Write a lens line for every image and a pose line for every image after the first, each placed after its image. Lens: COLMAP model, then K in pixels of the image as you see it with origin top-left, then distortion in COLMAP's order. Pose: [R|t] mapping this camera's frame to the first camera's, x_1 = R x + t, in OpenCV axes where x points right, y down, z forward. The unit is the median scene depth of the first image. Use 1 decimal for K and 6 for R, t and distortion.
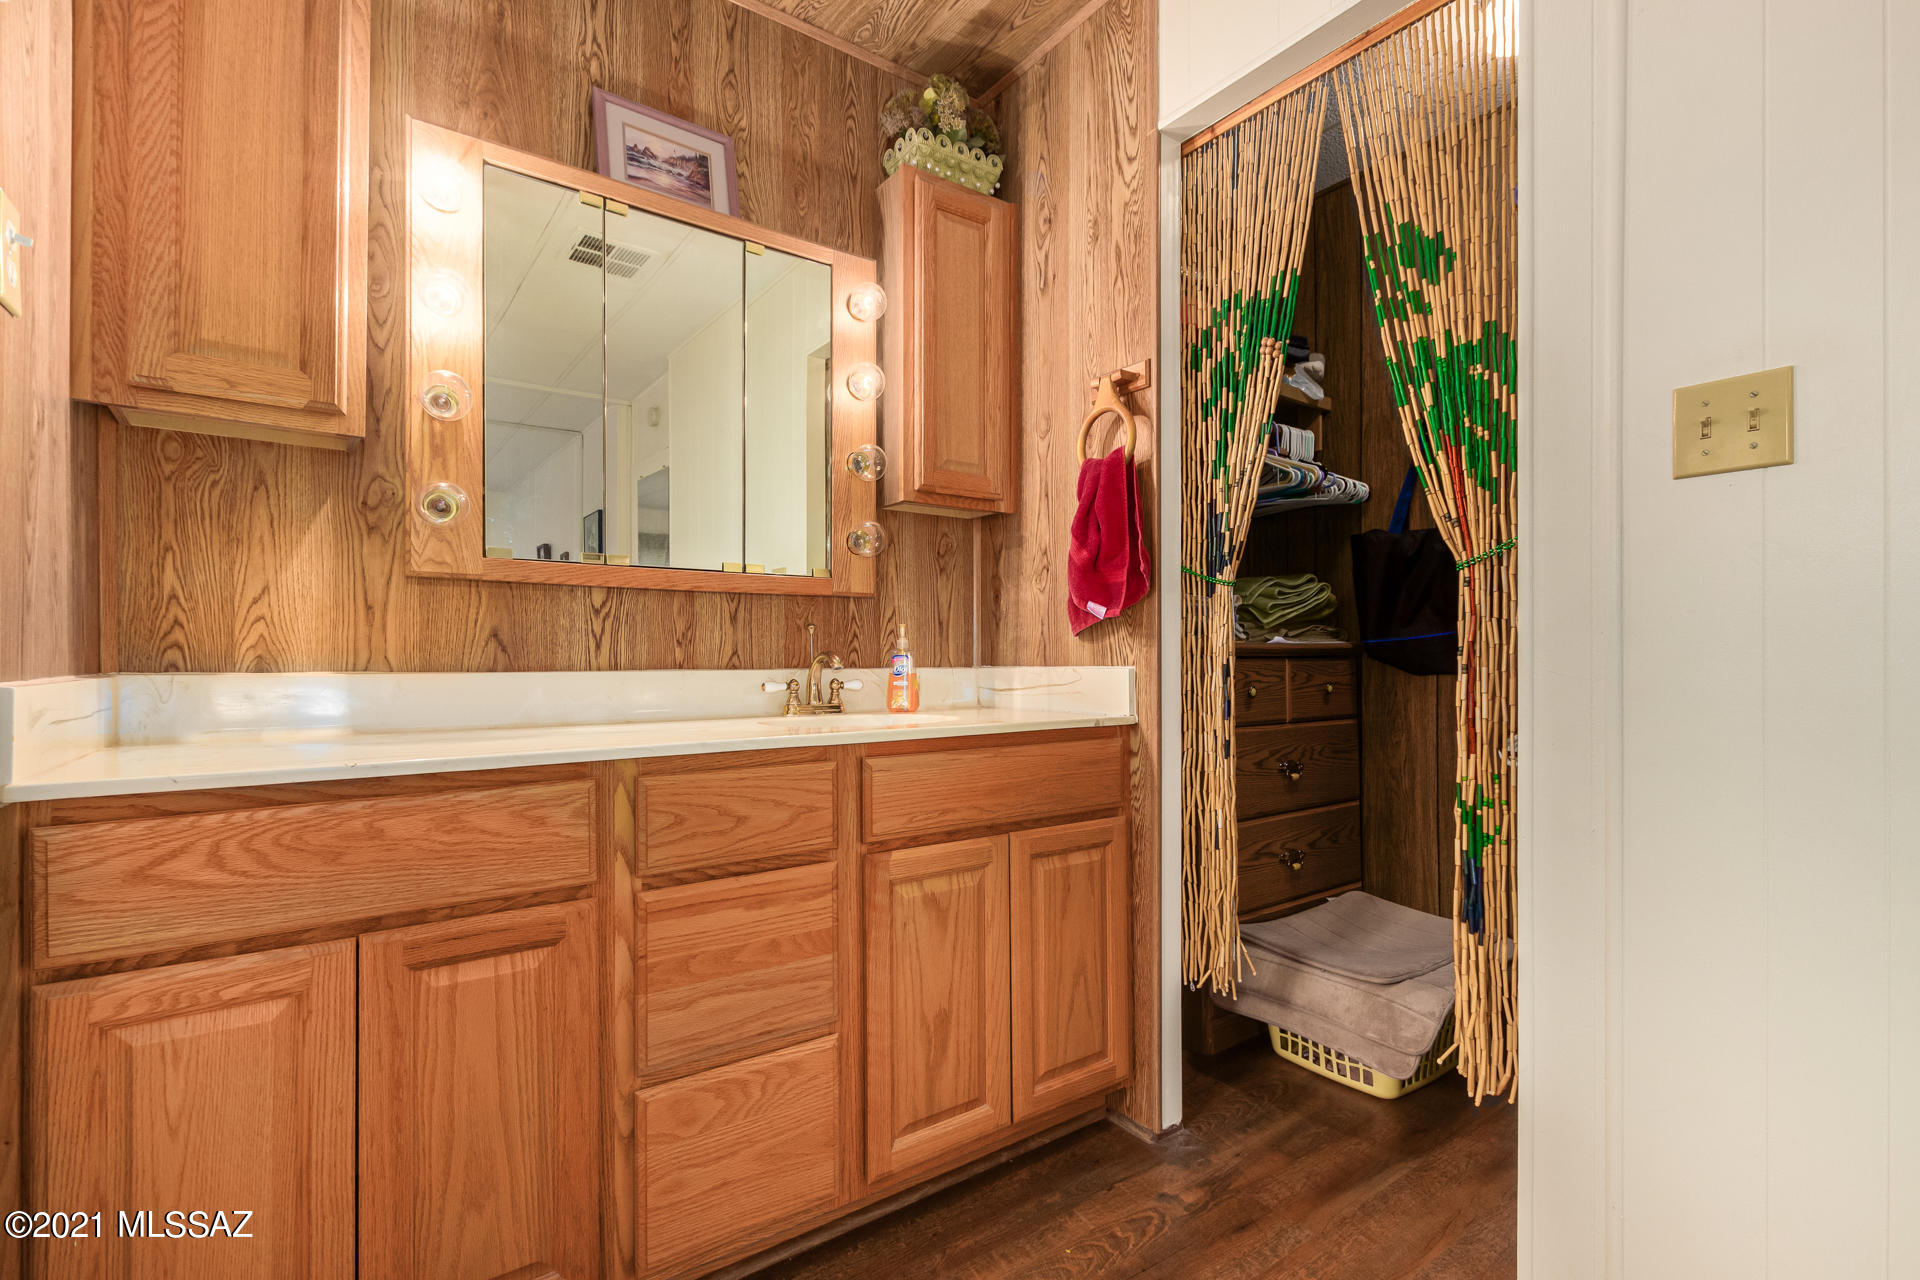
lens RADIAL K [[879.2, 0, 964.5], [0, 879.2, 649.0], [0, 0, 1]] dist [0.004111, 0.000032]
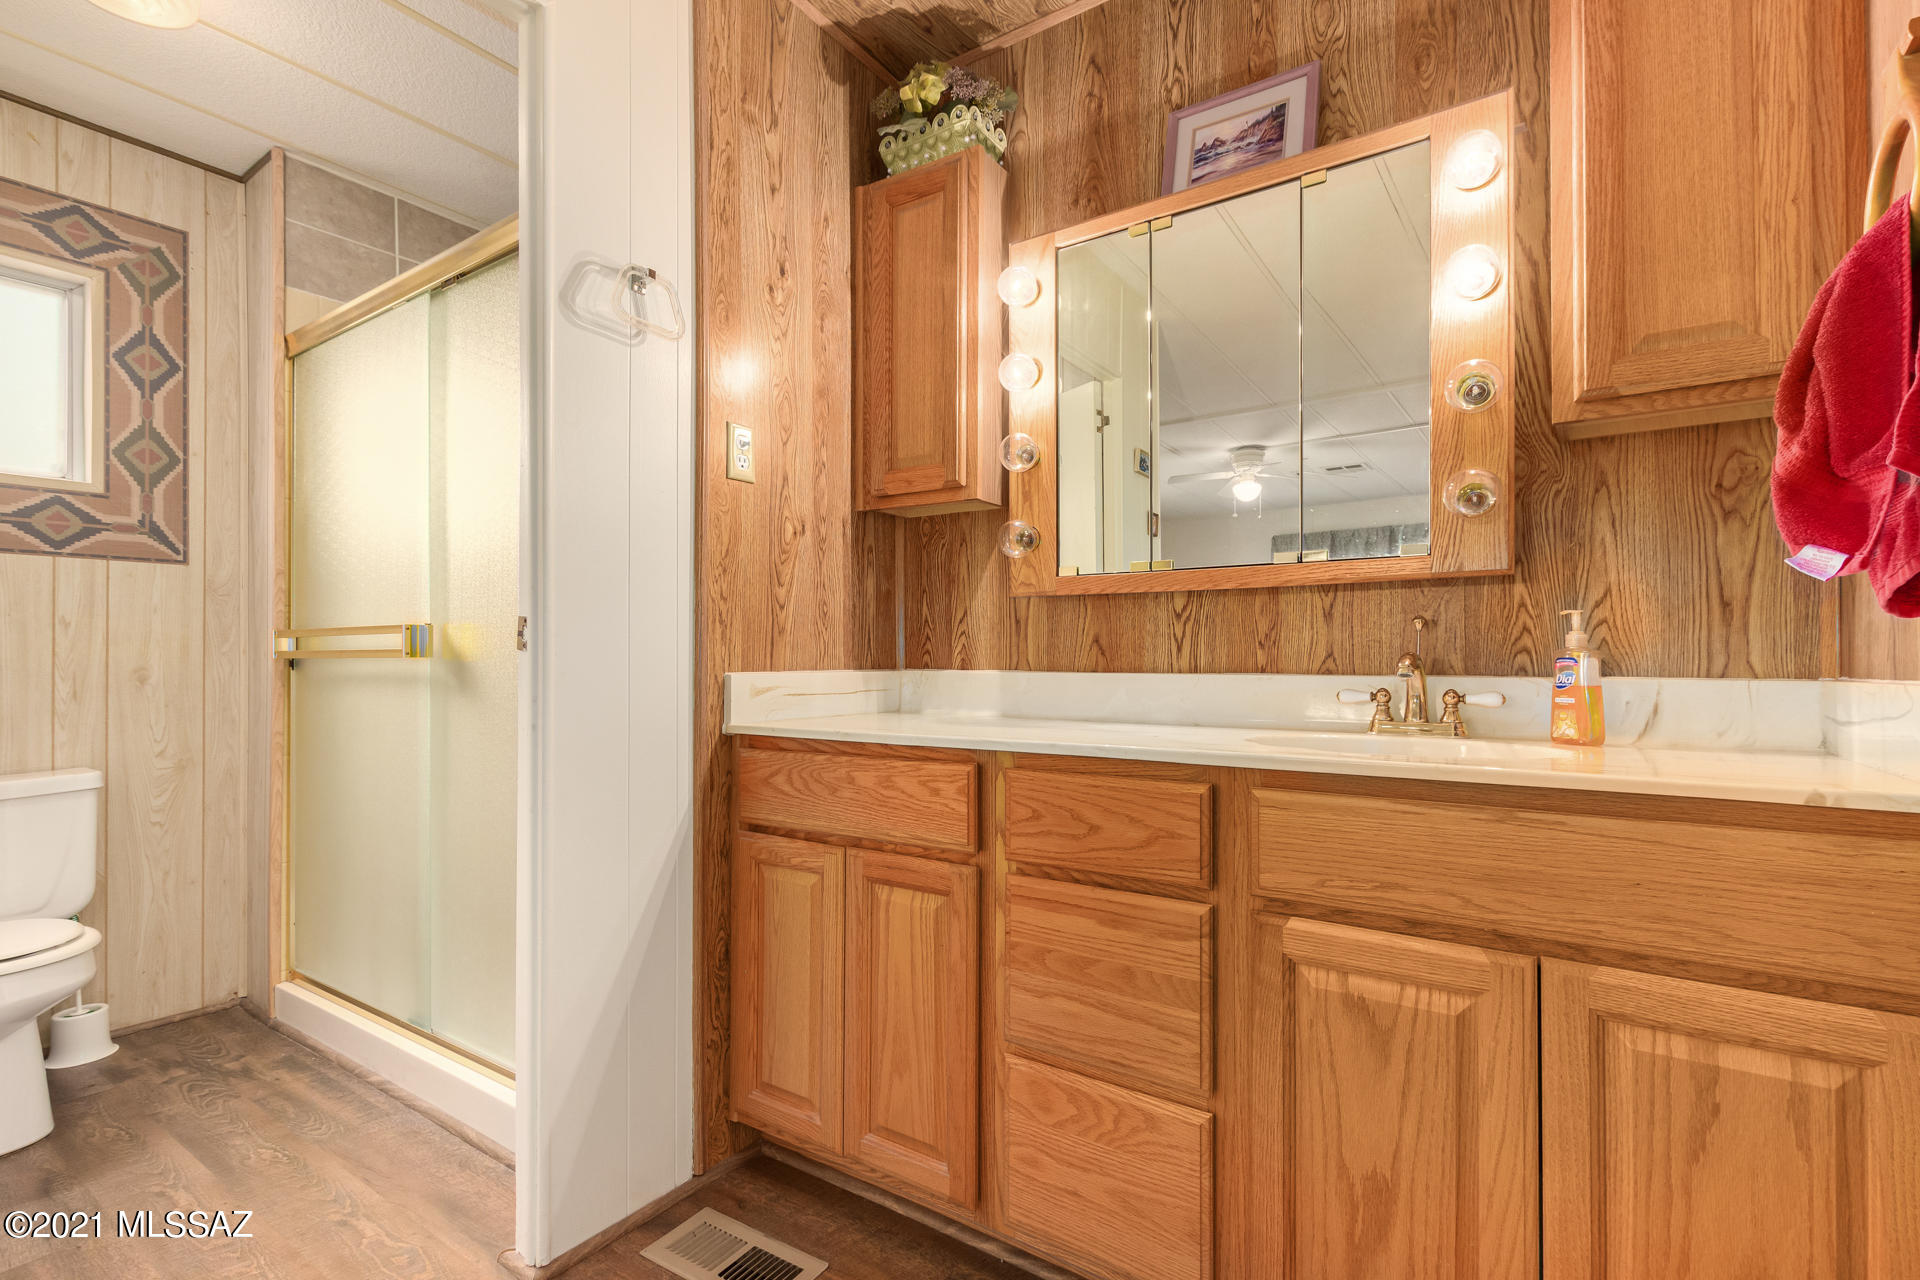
lens RADIAL K [[879.2, 0, 964.5], [0, 879.2, 649.0], [0, 0, 1]] dist [0.004111, 0.000032]
pose [[0.330589, -0.010606, -0.943715, 0.522712], [0.007214, 0.999936, -0.008710, 0.003838], [0.943747, -0.003928, 0.330645, 0.467692]]
